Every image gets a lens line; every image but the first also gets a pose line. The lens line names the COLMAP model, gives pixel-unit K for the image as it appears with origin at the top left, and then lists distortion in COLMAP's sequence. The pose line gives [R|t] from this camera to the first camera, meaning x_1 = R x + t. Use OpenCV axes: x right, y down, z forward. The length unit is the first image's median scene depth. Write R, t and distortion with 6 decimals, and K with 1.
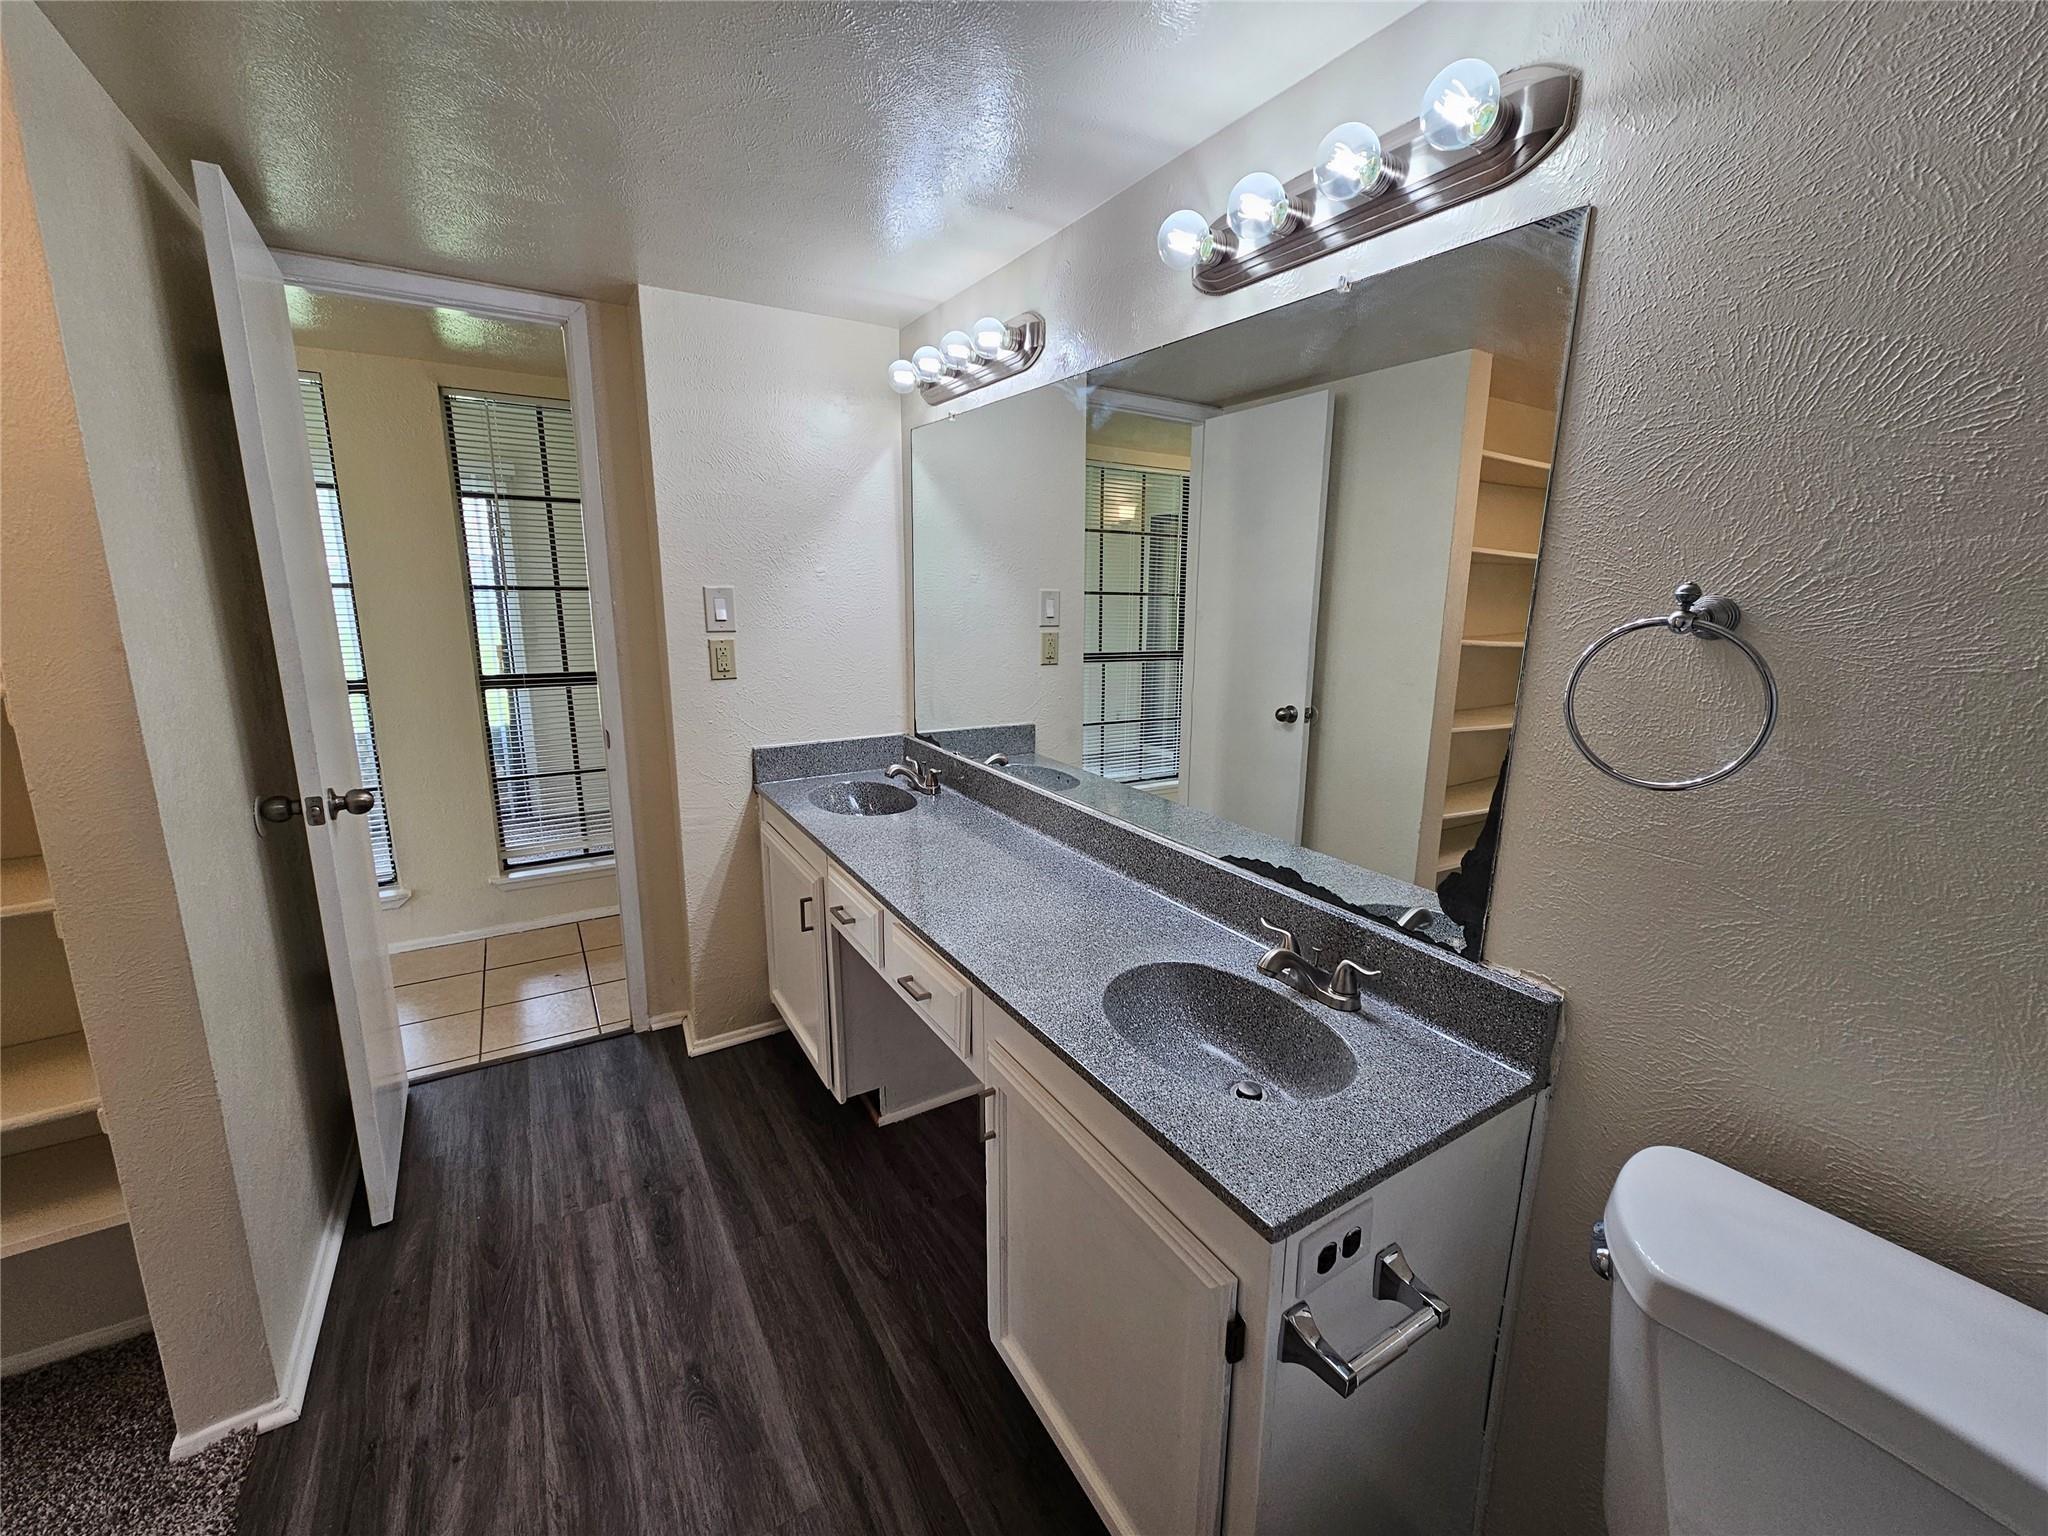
lens RADIAL K [[842.1, 0, 1036.3], [0, 842.1, 766.8], [0, 0, 1]] dist [0.001183, 0.001551]
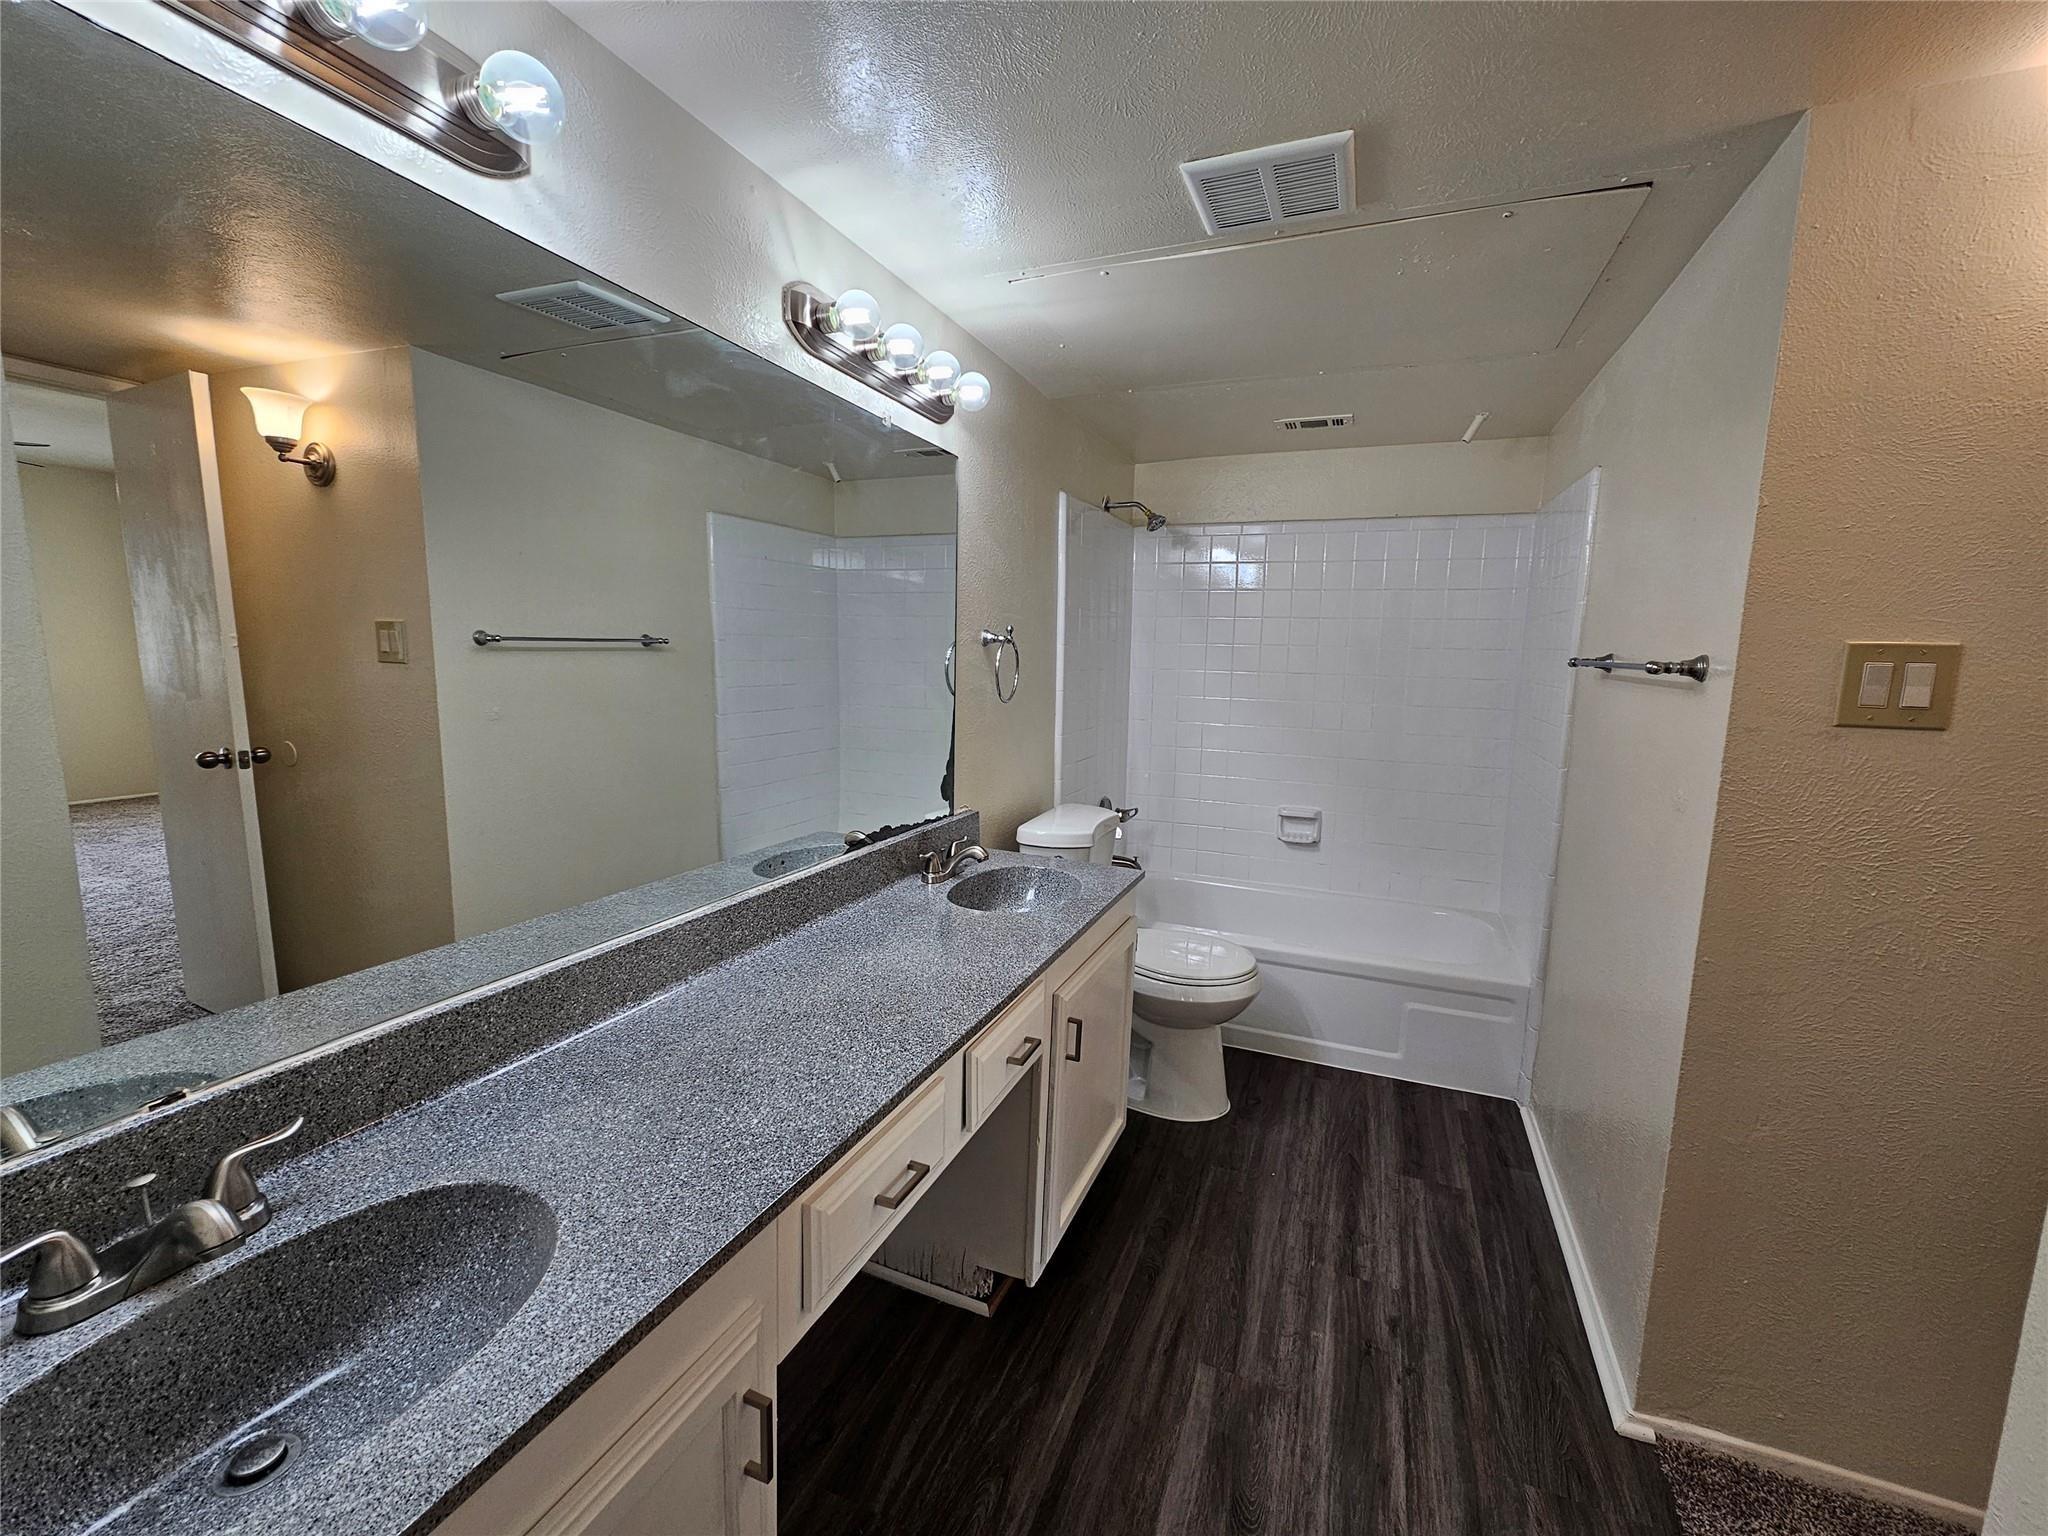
lens RADIAL K [[842.1, 0, 1028.1], [0, 842.1, 760.7], [0, 0, 1]] dist [0.001183, 0.001551]
pose [[-0.582238, -0.139224, 0.801009, -0.674141], [0.139273, 0.953586, 0.266979, -0.230491], [-0.801000, 0.267004, -0.535824, 1.122983]]
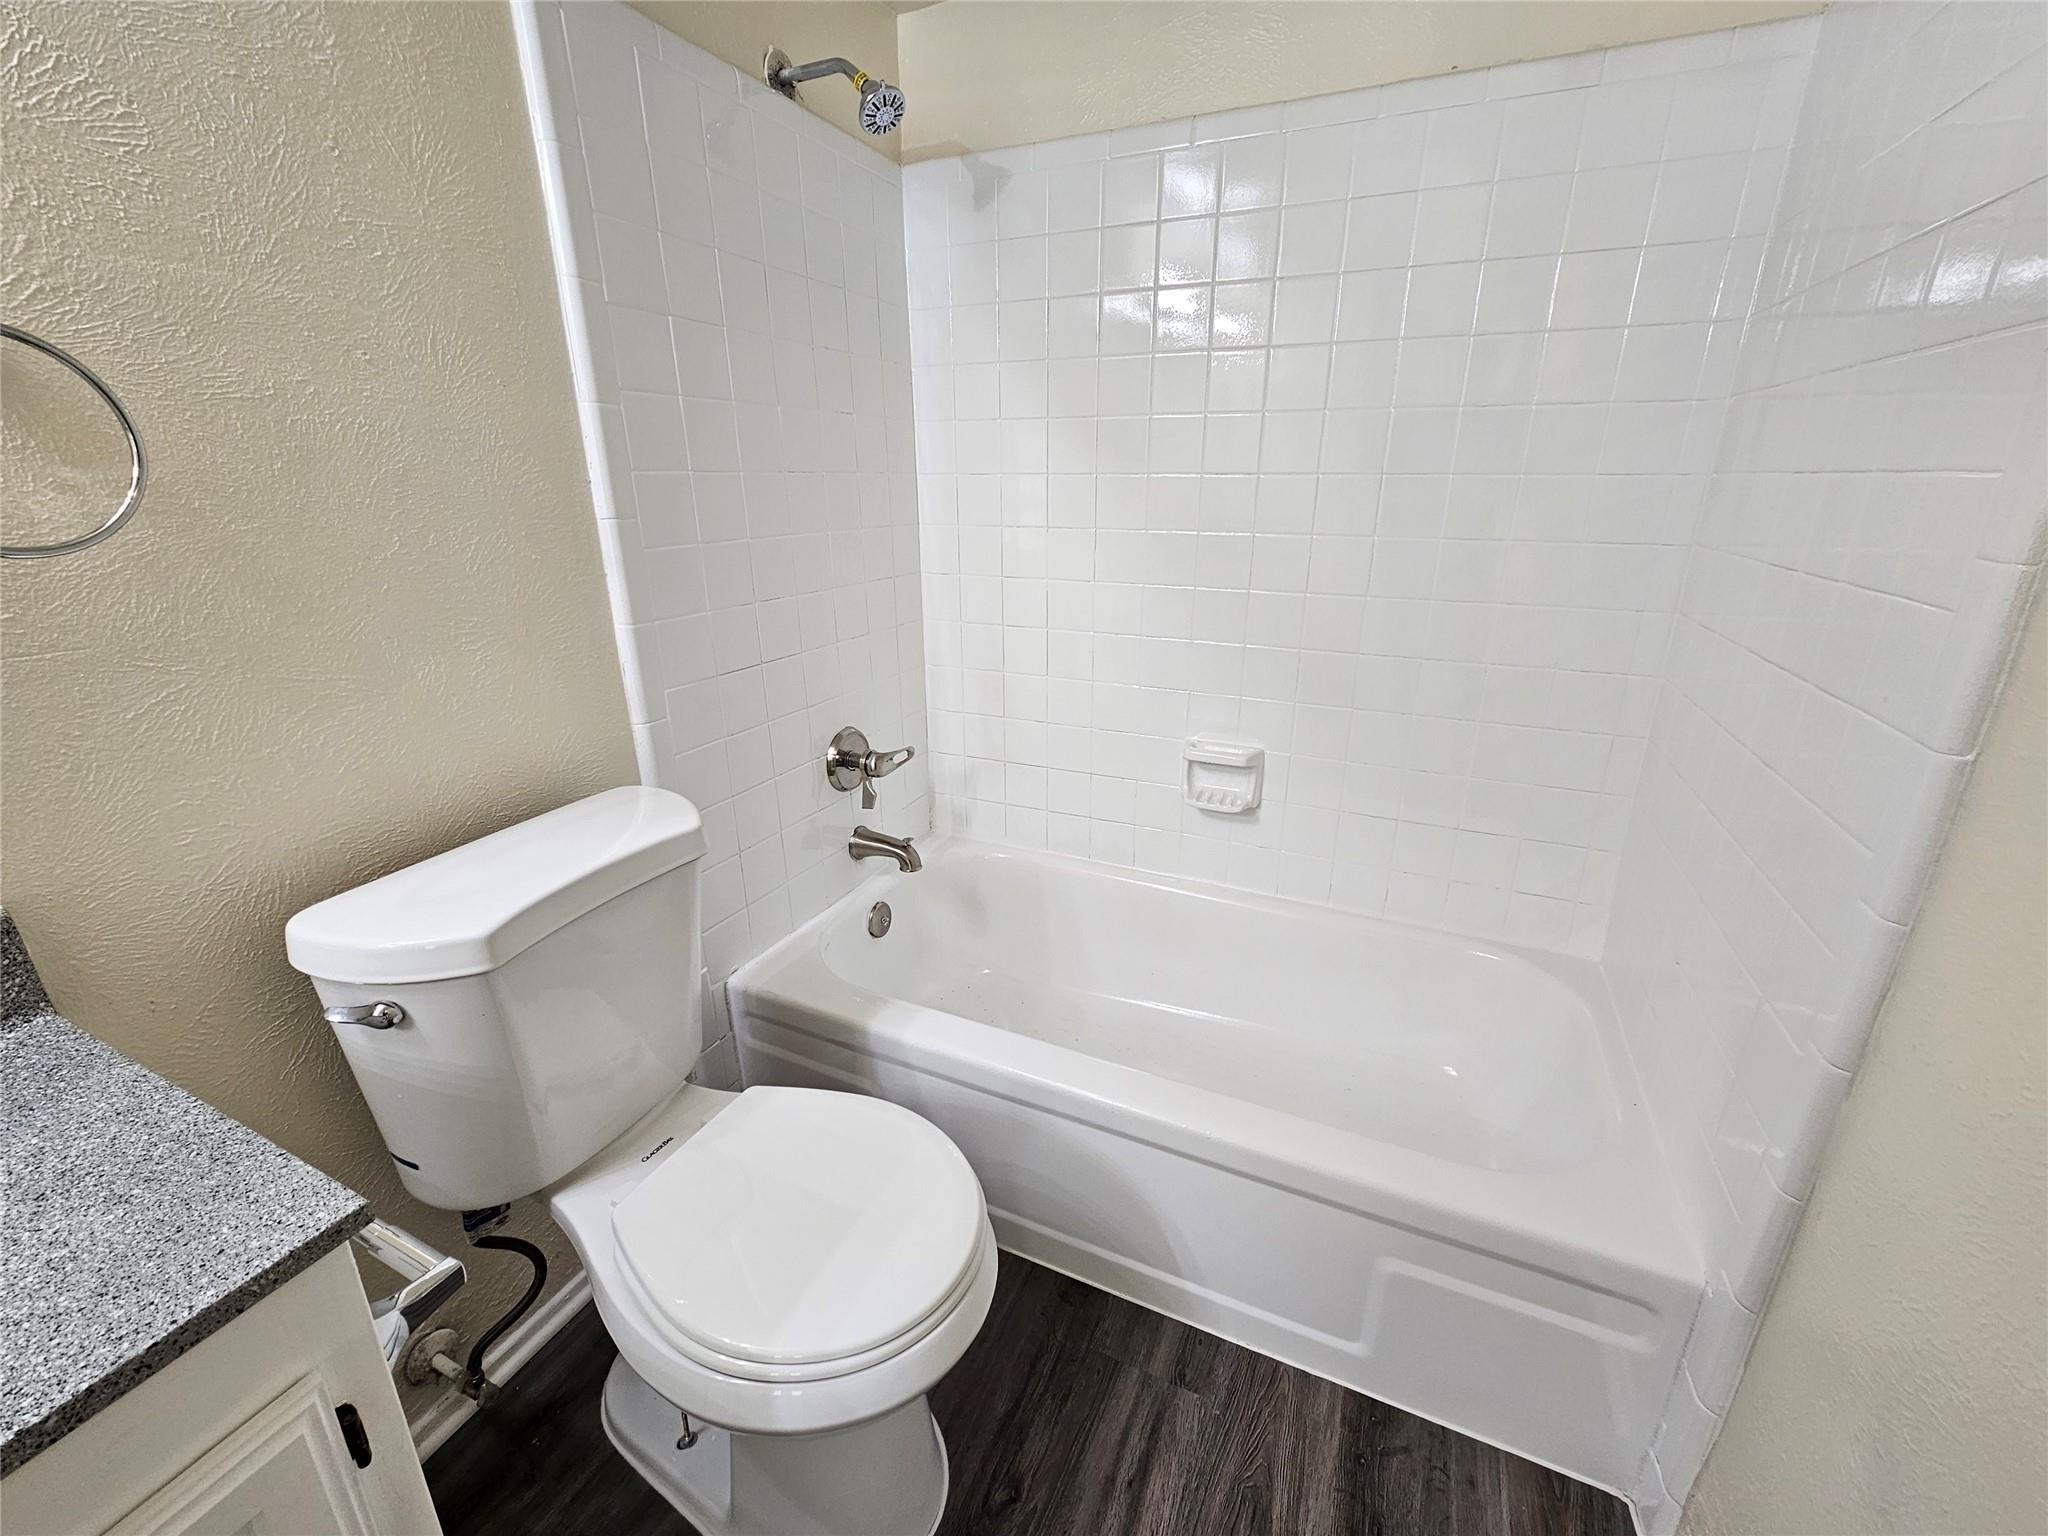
lens RADIAL K [[842.1, 0, 1023.2], [0, 842.1, 763.9], [0, 0, 1]] dist [0.001183, 0.001551]
pose [[-0.553145, -0.282999, 0.783545, -0.415058], [0.160835, 0.886563, 0.433749, -0.102904], [-0.817412, 0.365948, -0.444882, 0.684910]]
